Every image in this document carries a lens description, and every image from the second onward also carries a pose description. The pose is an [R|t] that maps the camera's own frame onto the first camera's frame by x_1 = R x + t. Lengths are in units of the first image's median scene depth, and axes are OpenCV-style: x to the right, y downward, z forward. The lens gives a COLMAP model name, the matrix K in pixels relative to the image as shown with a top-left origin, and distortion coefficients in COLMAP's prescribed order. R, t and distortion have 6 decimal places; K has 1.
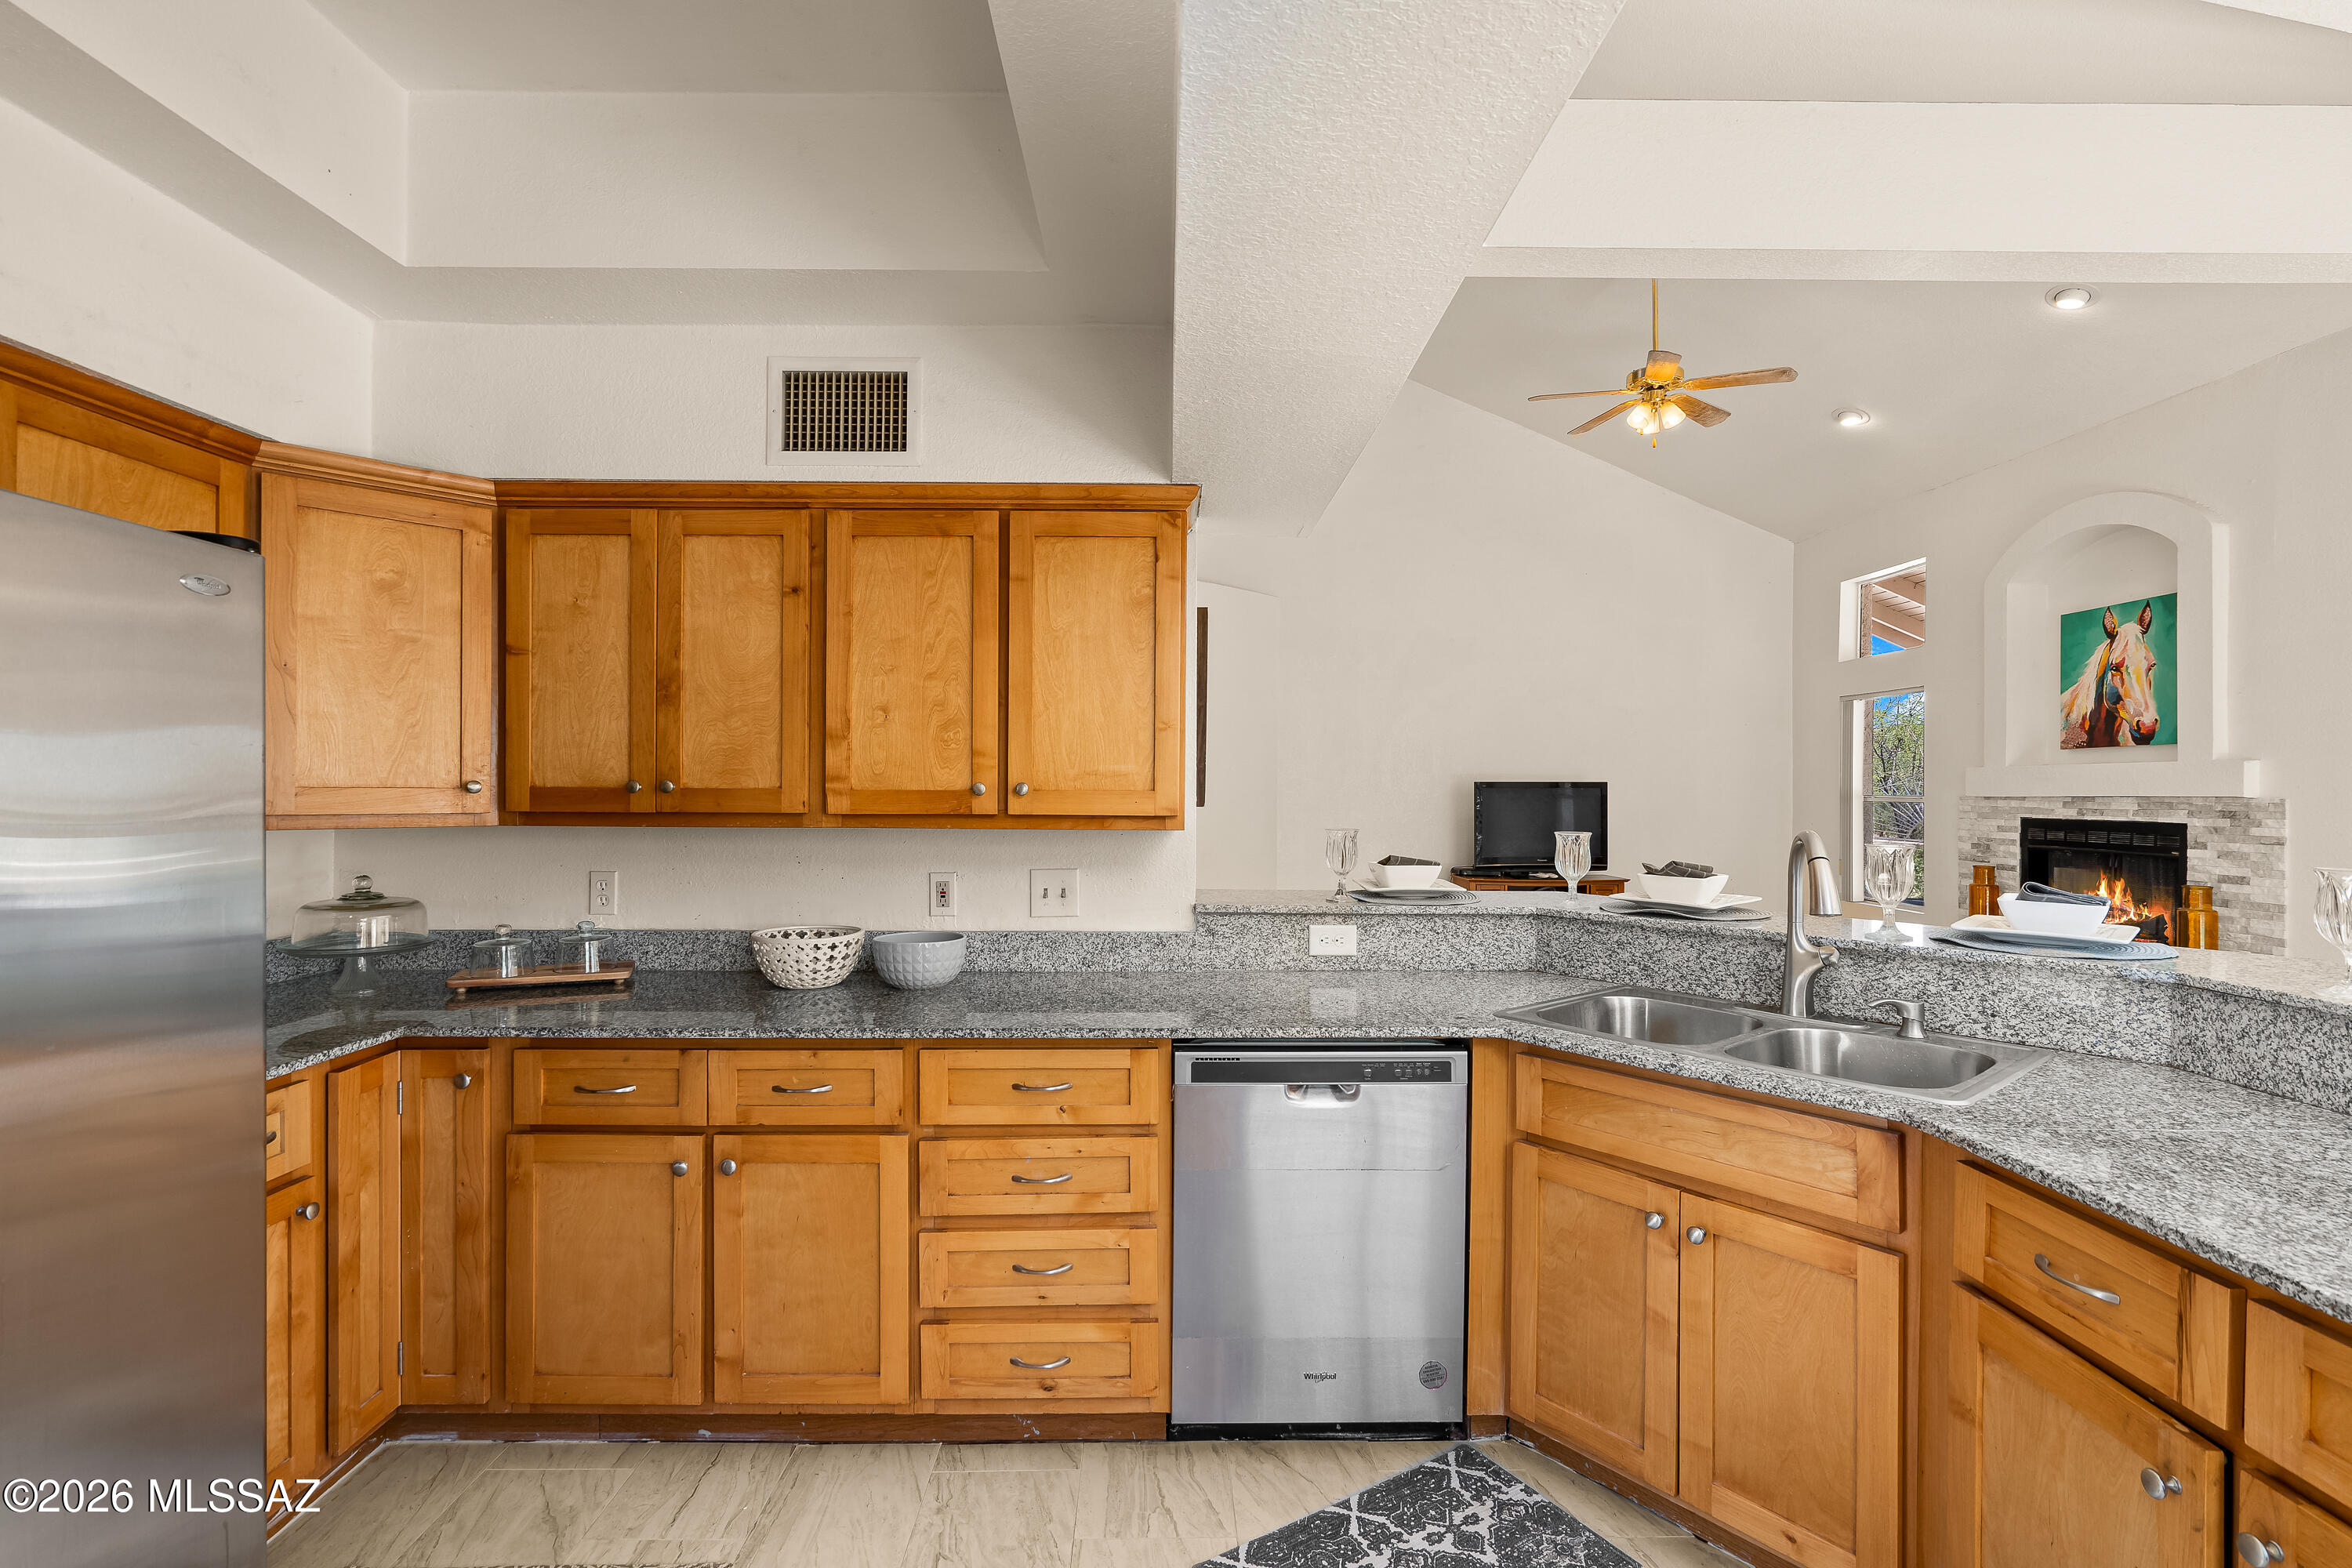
lens RADIAL K [[1072.1, 0, 1174.5], [0, 1072.1, 788.6], [0, 0, 1]] dist [-0.009156, 0.007218]
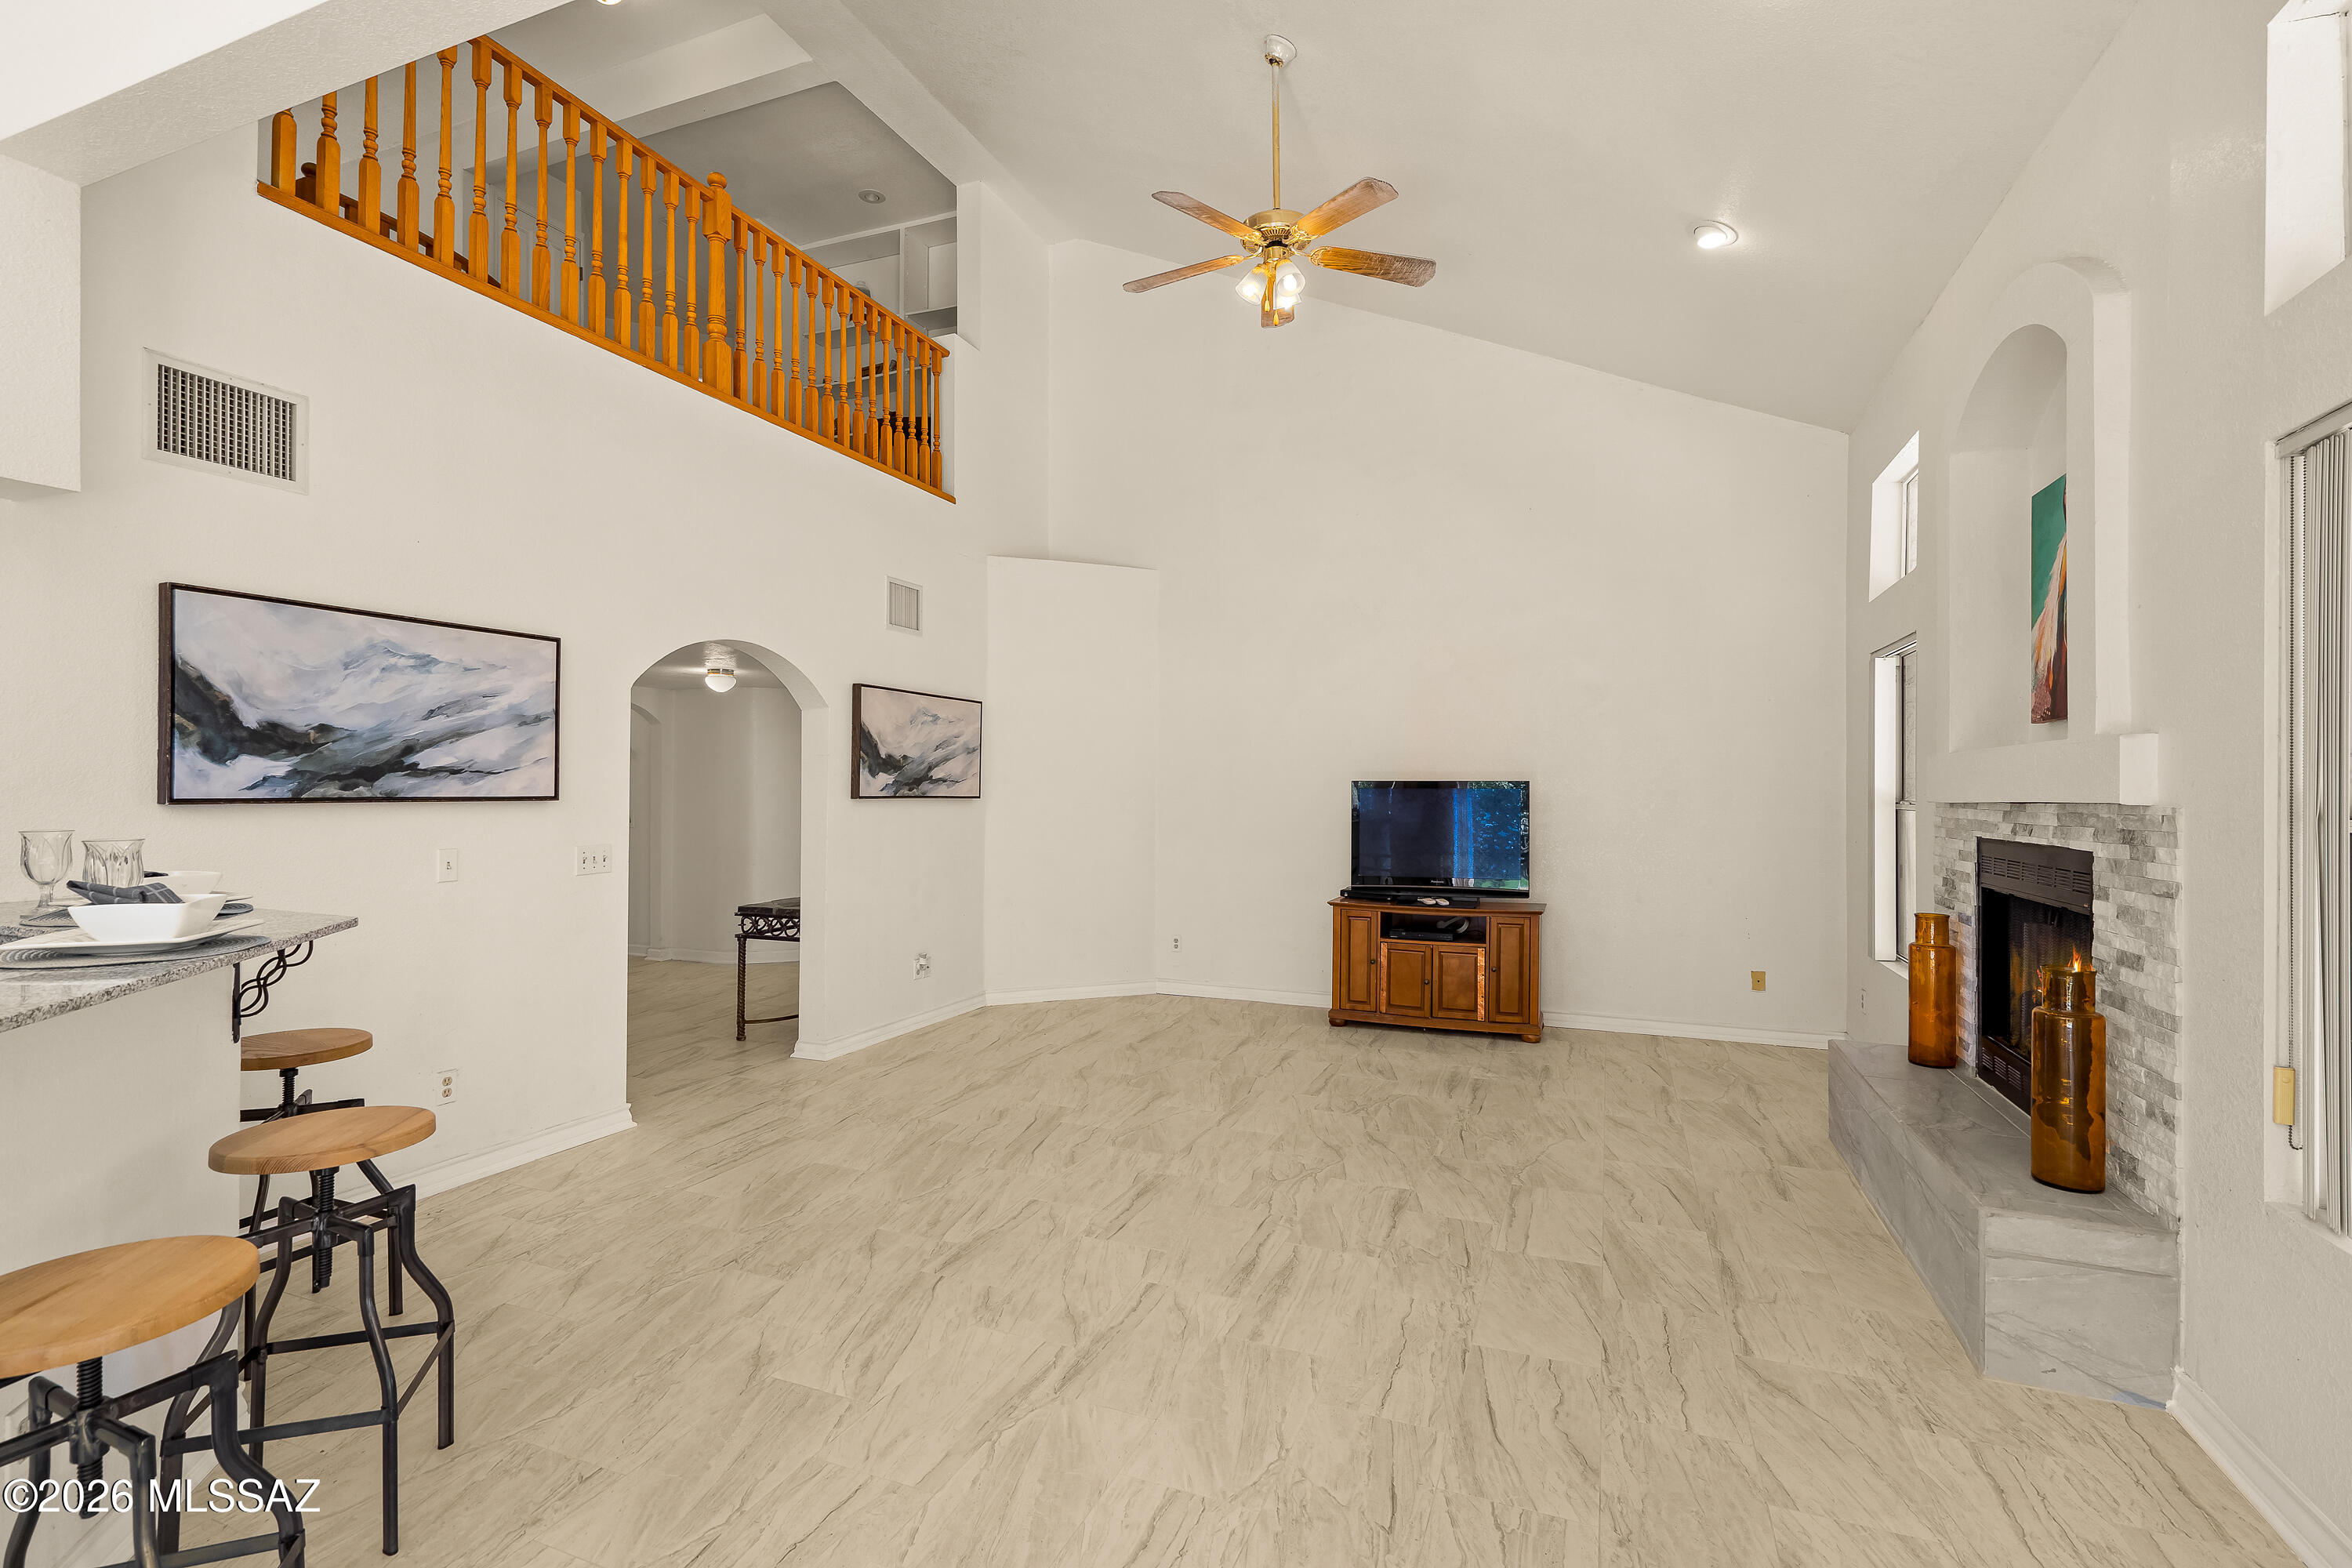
lens RADIAL K [[1080.0, 0, 1160.9], [0, 1080.0, 783.0], [0, 0, 1]] dist [0.001366, -0.000115]
pose [[0.920658, -0.000769, -0.390370, 1.347906], [-0.002256, 0.999971, -0.007291, 0.004529], [0.390364, 0.007593, 0.920629, 0.571170]]
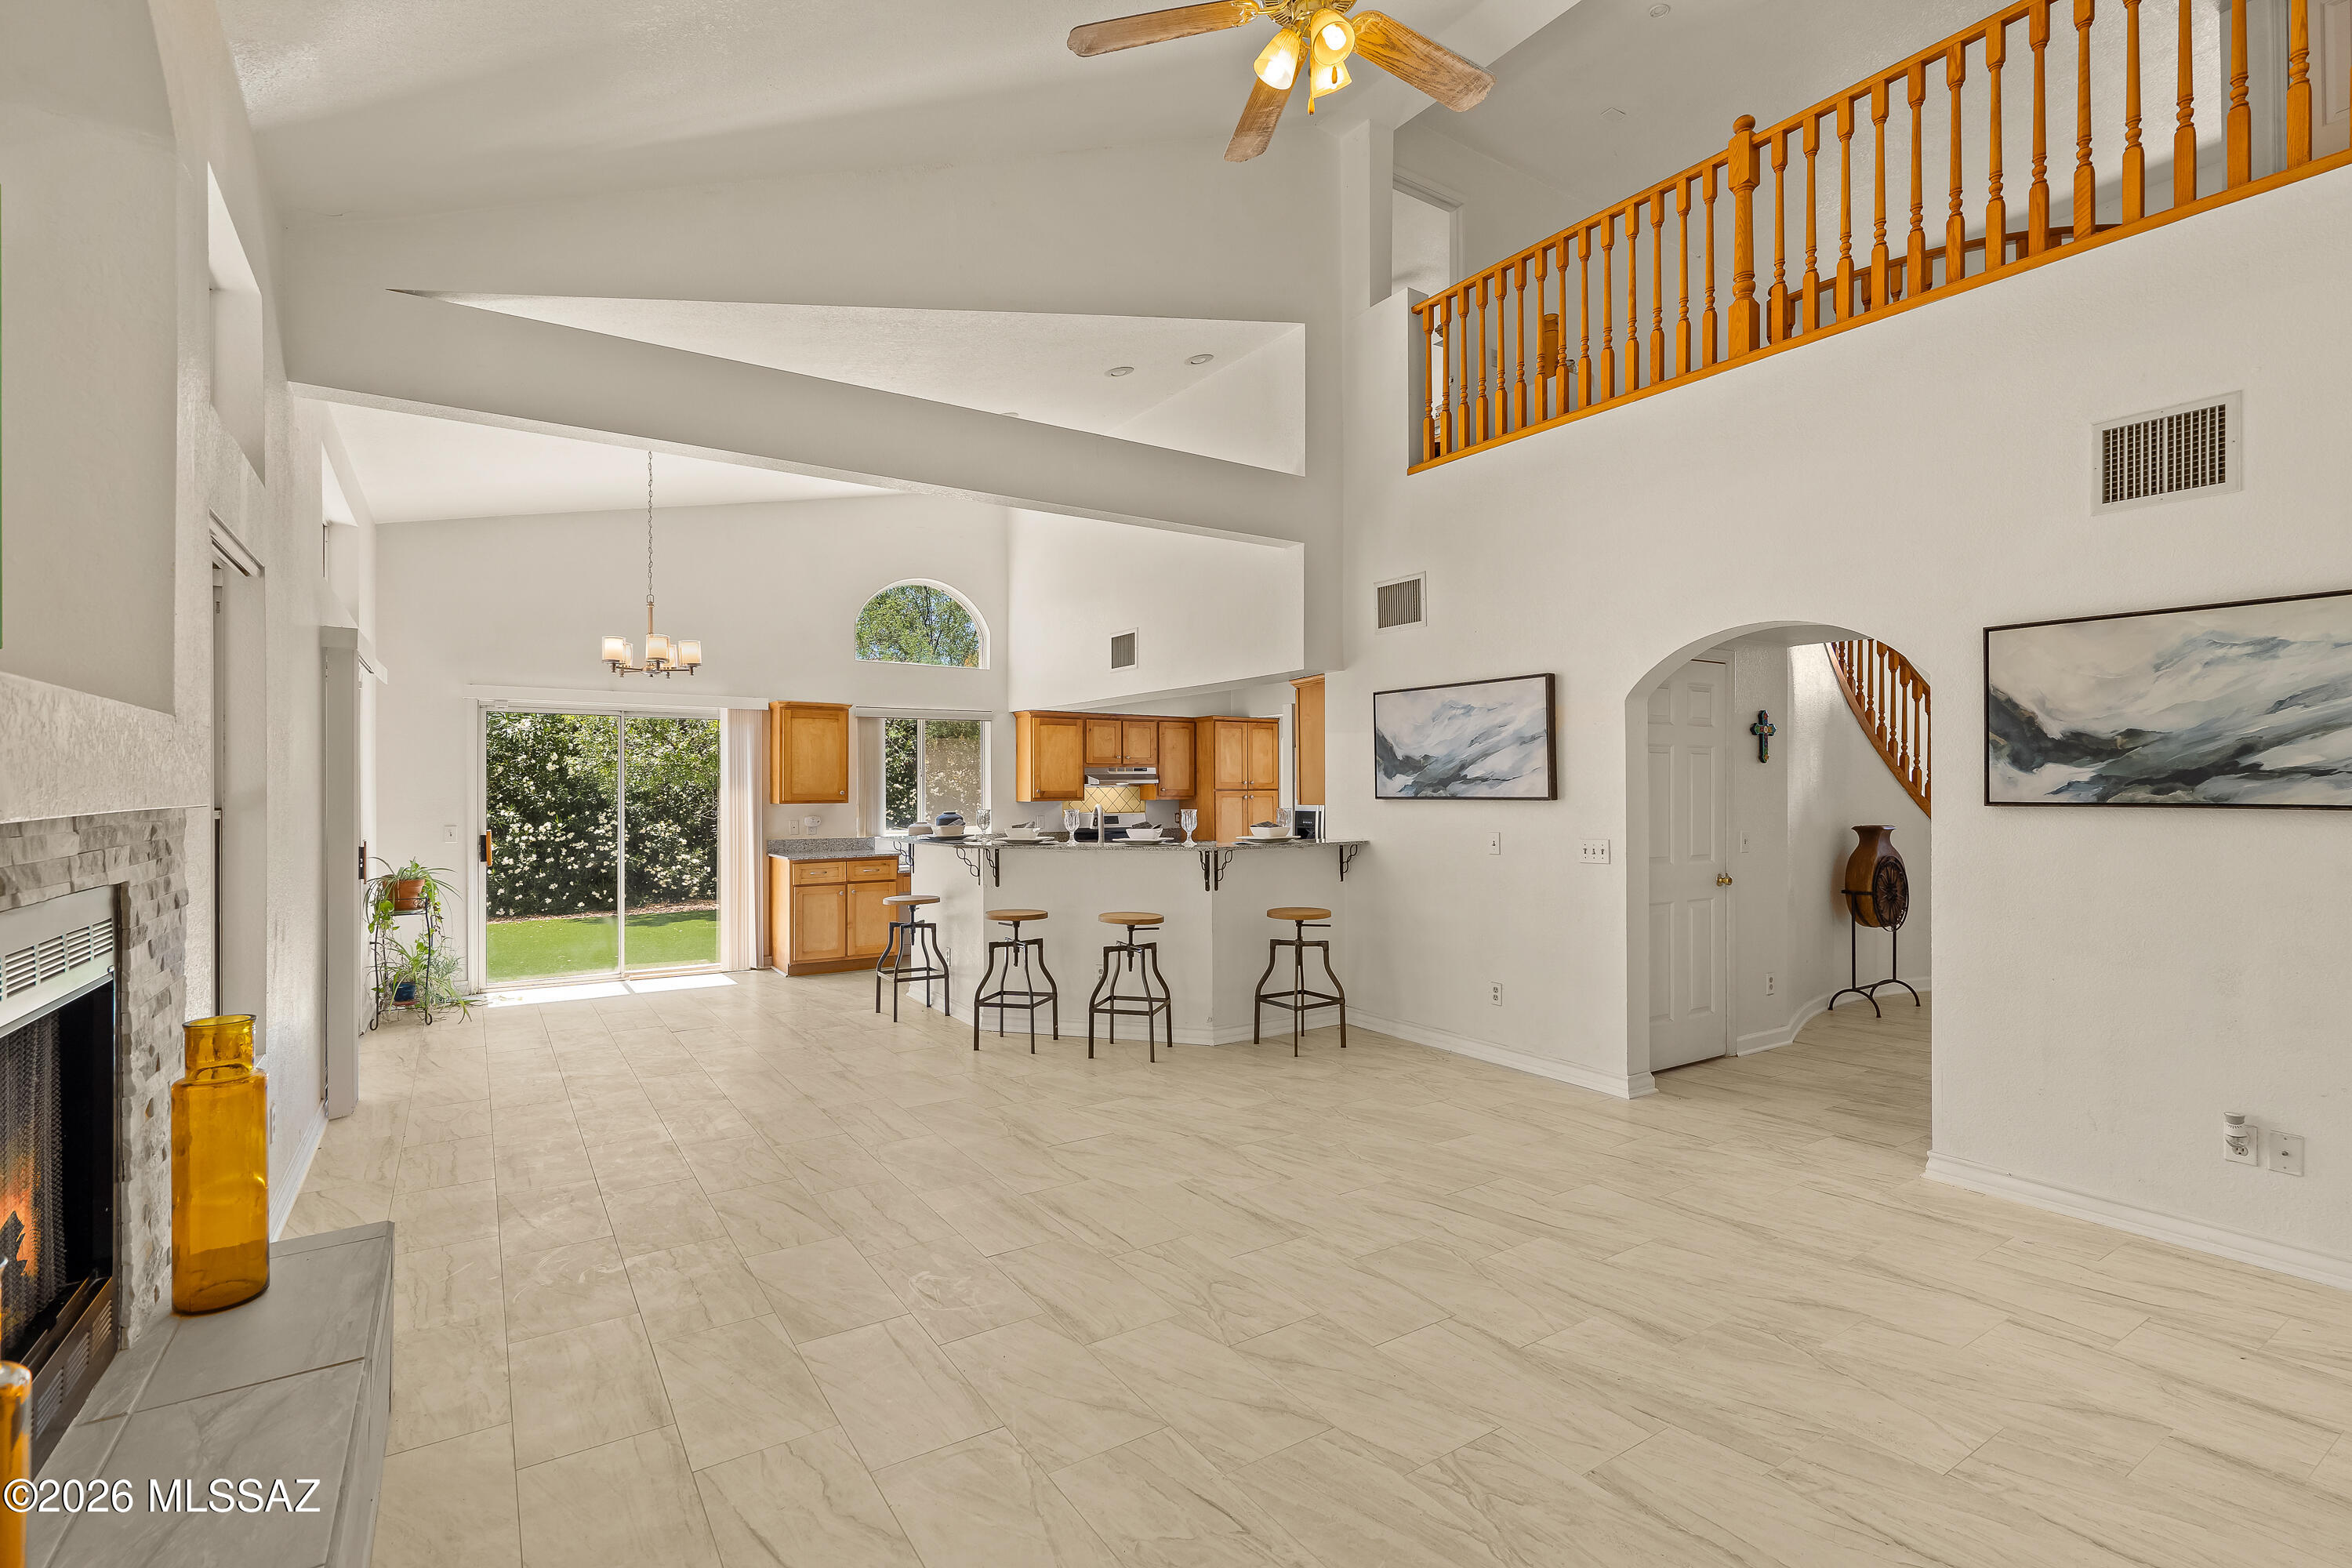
lens RADIAL K [[1072.1, 0, 1174.5], [0, 1072.1, 788.6], [0, 0, 1]] dist [-0.009156, 0.007218]
pose [[-0.838973, -0.004938, -0.544150, 1.564131], [-0.003323, 0.999987, -0.003952, 0.008039], [0.544163, -0.001507, -0.838978, 2.750908]]
